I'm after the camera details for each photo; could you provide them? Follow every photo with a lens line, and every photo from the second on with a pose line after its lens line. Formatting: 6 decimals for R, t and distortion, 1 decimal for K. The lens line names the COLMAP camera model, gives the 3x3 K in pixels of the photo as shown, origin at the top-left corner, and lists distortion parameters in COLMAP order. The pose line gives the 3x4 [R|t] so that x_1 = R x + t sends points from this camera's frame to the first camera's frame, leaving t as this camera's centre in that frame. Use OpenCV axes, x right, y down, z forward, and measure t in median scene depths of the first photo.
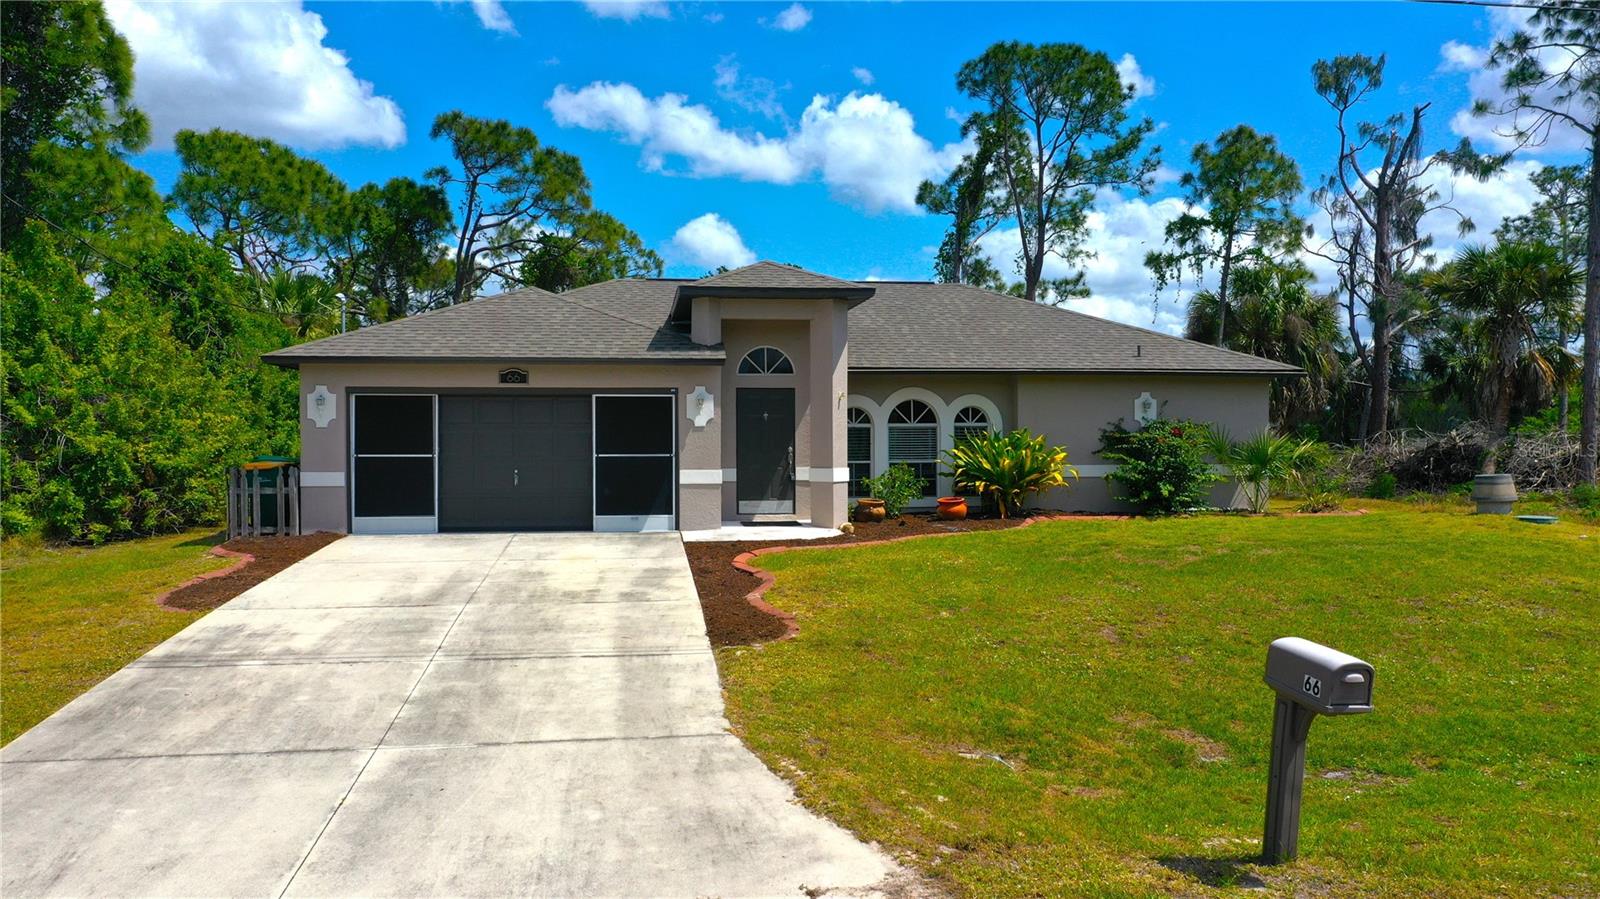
lens RADIAL K [[1253.6, 0, 800.0], [0, 1253.6, 449.5], [0, 0, 1]] dist [-0.005059, 0.000744]
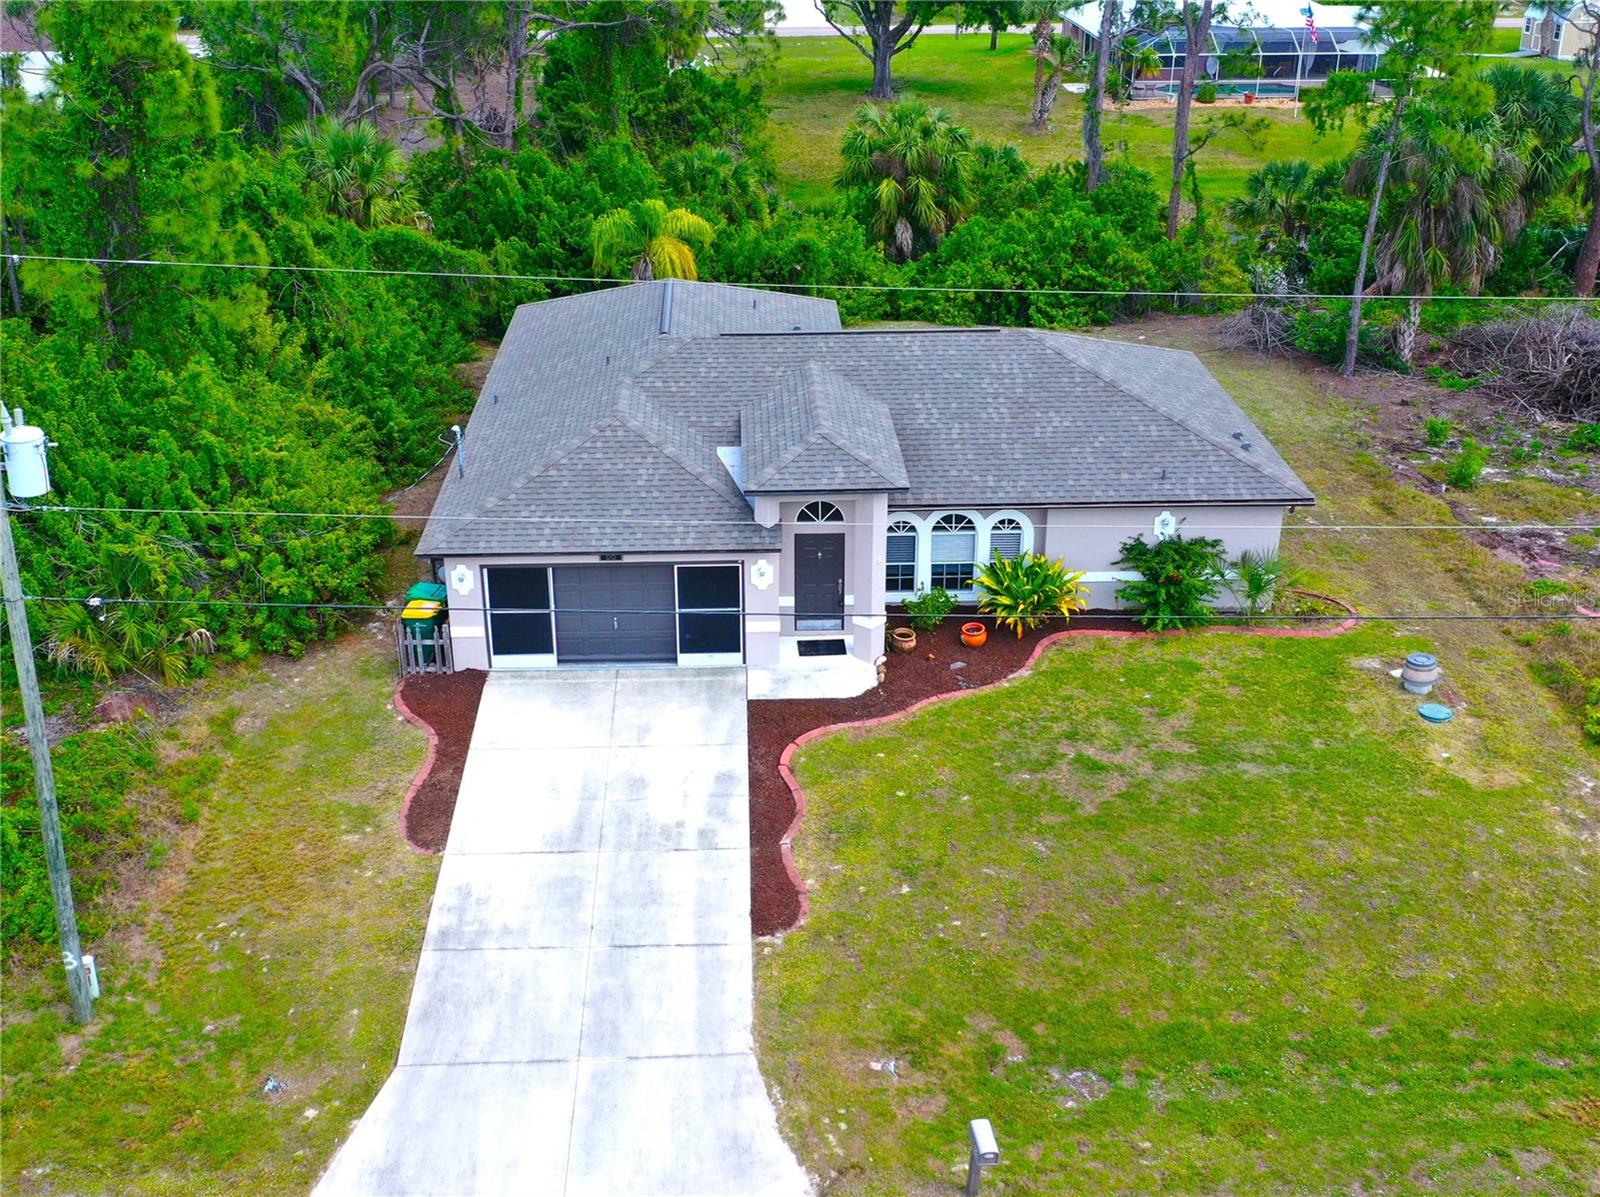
lens RADIAL K [[1732.0, 0, 775.8], [0, 1732.0, 597.4], [0, 0, 1]] dist [-0.003283, 0.009468]
pose [[0.994341, 0.040851, -0.098062, 0.099221], [0.002737, 0.912946, 0.408070, -0.698297], [0.106196, -0.406030, 0.907669, -0.532837]]
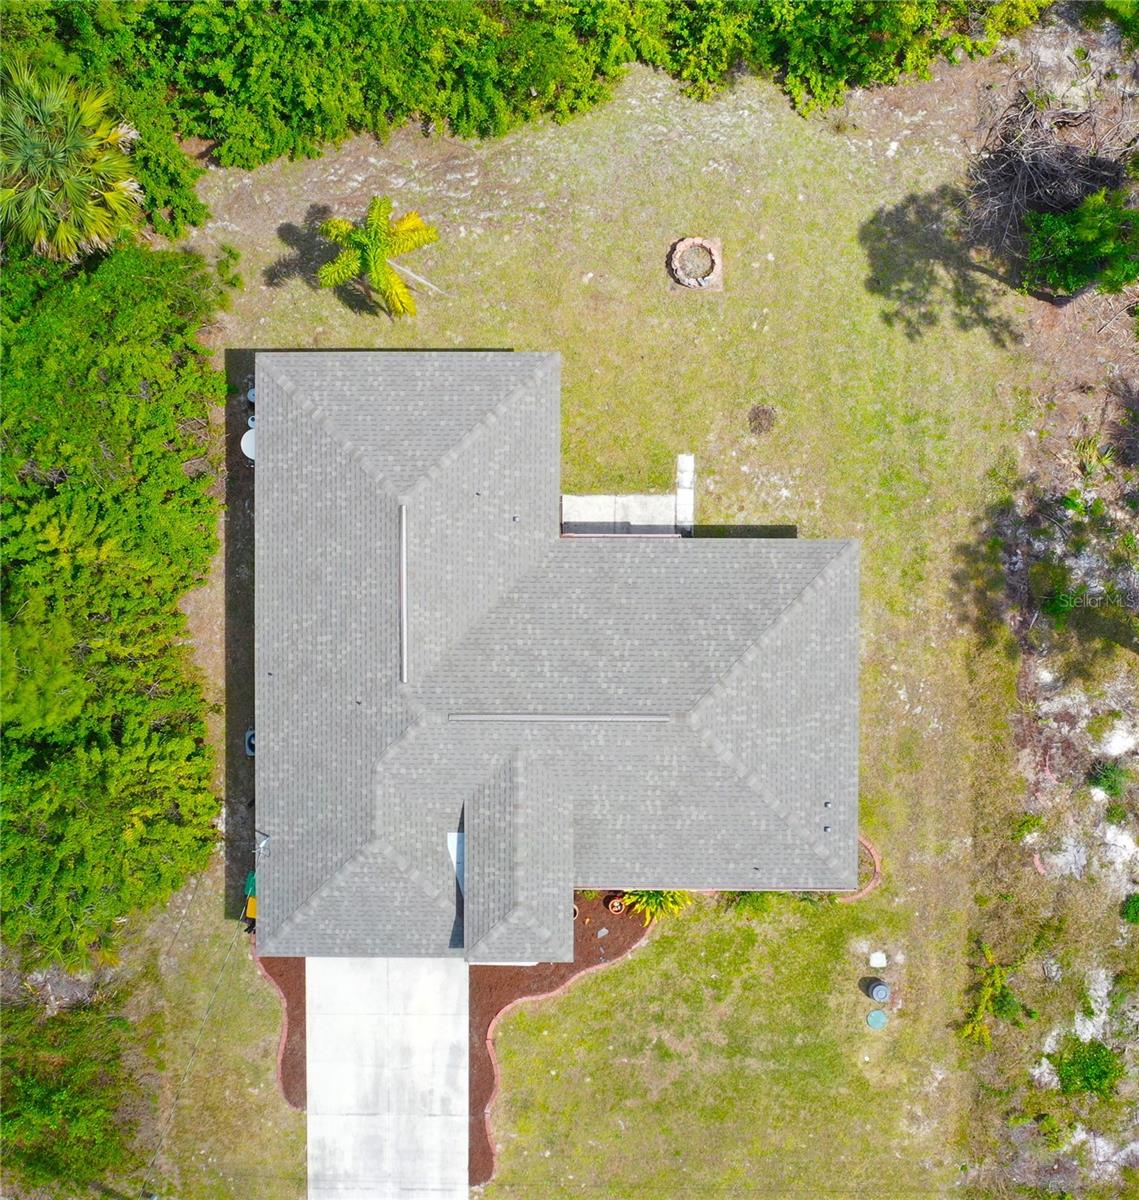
lens RADIAL K [[1665.9, 0, 490.8], [0, 1665.9, 600.8], [0, 0, 1]] dist [-0.012731, 0.024500]
pose [[0.991029, 0.133235, -0.010512, -0.101368], [0.010246, 0.002684, 0.999944, -2.536566], [0.133255, -0.991081, 0.001295, 1.496363]]
